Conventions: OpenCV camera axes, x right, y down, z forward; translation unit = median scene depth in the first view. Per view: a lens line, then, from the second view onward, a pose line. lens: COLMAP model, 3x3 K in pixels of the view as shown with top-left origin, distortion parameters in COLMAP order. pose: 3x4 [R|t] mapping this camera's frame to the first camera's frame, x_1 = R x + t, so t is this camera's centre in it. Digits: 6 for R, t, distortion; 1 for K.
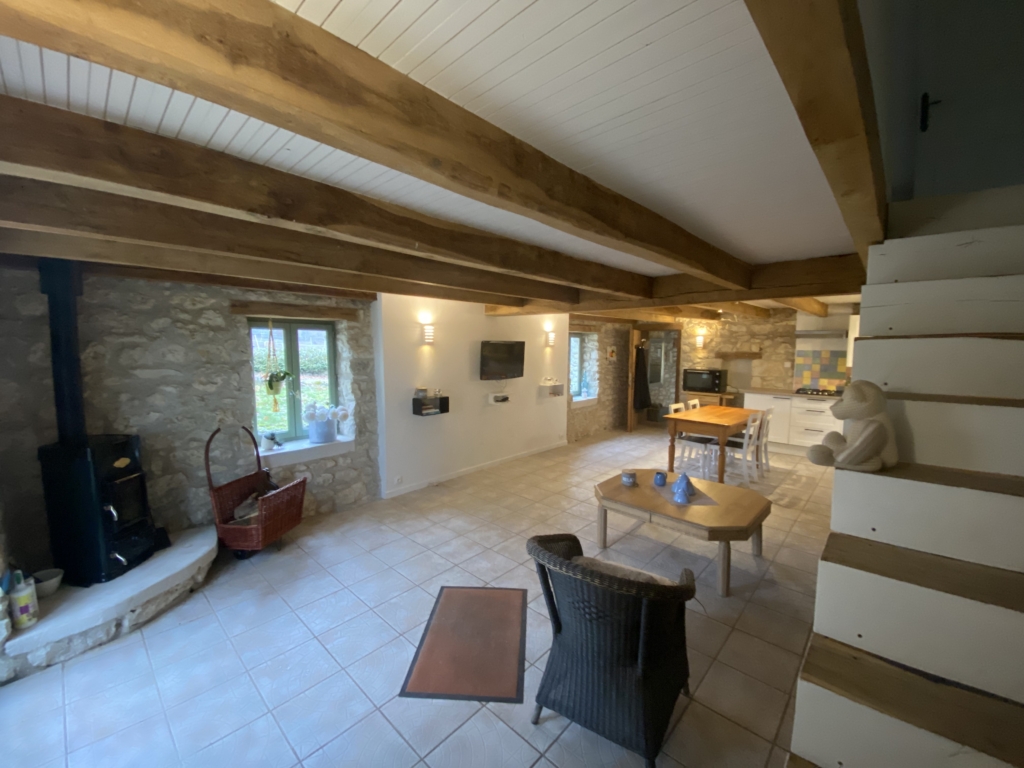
lens RADIAL K [[415.1, 0, 511.0], [0, 415.1, 381.7], [0, 0, 1]] dist [0.078667, -0.048940]
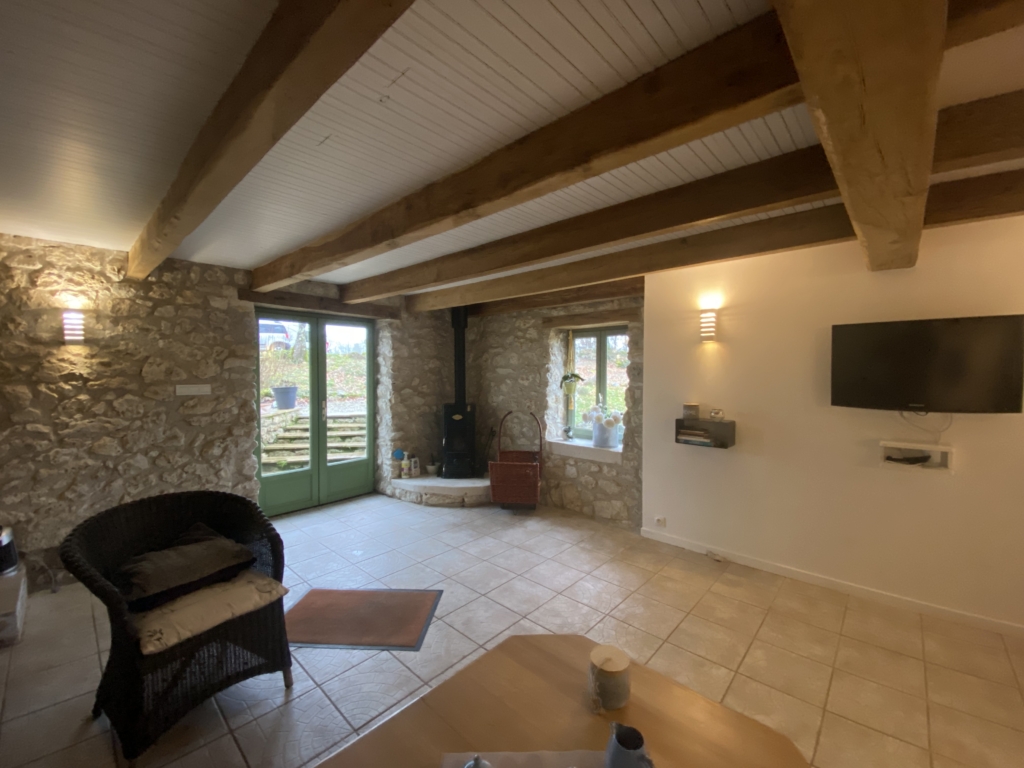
lens RADIAL K [[415.1, 0, 511.0], [0, 415.1, 381.7], [0, 0, 1]] dist [0.078667, -0.048940]
pose [[0.005204, 0.019447, -0.999797, 0.416374], [-0.088825, 0.995868, 0.018908, -0.006786], [0.996034, 0.088708, 0.006910, 0.592176]]
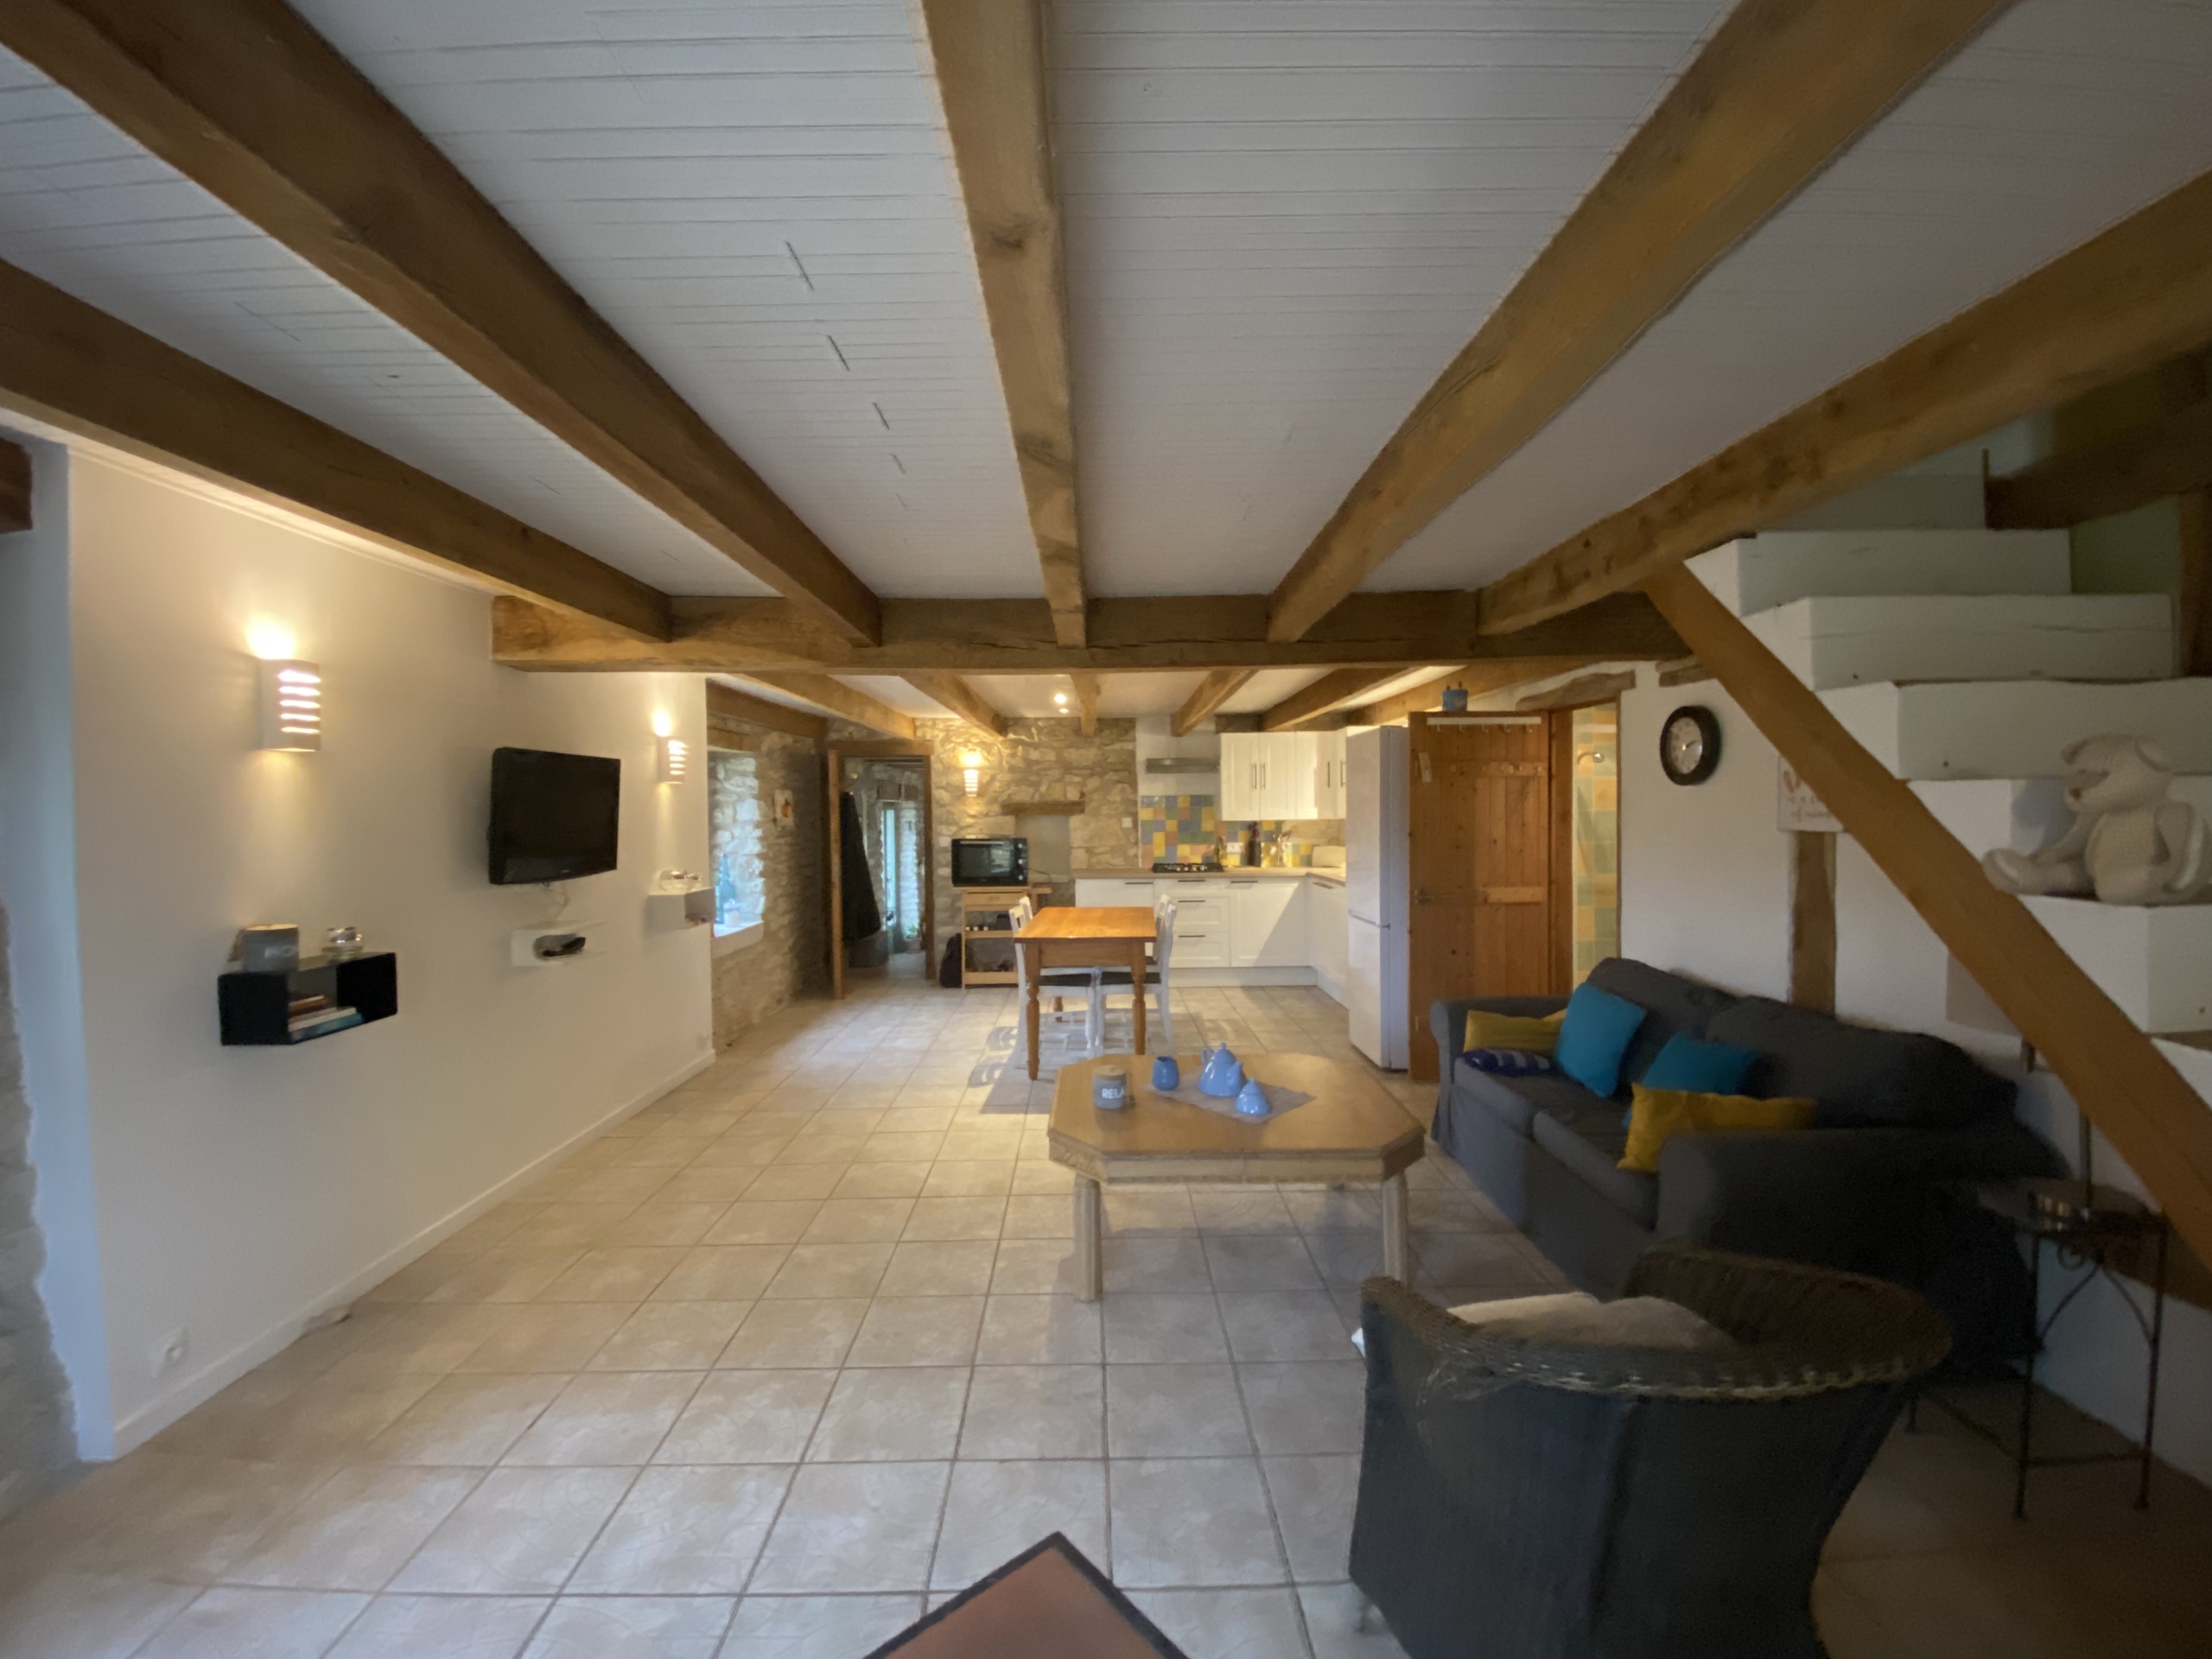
lens RADIAL K [[896.6, 0, 1103.9], [0, 896.6, 824.5], [0, 0, 1]] dist [0.078667, -0.048940]
pose [[0.716949, -0.023074, 0.696744, -0.202083], [0.076311, 0.996044, -0.045538, 0.014715], [-0.692936, 0.085818, 0.715873, 0.248607]]
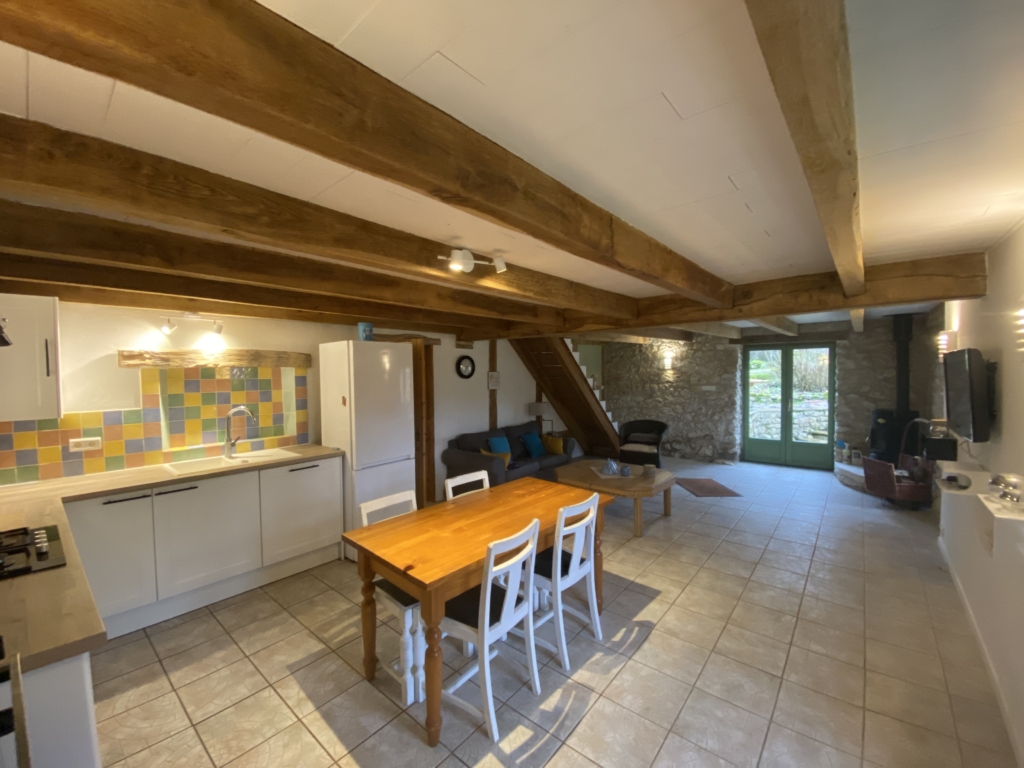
lens RADIAL K [[415.1, 0, 511.0], [0, 415.1, 381.7], [0, 0, 1]] dist [0.078667, -0.048940]
pose [[-0.998261, 0.010028, -0.058087, 0.505215], [0.003318, 0.993422, 0.114464, -0.120768], [0.058853, 0.114072, -0.991728, 1.444518]]
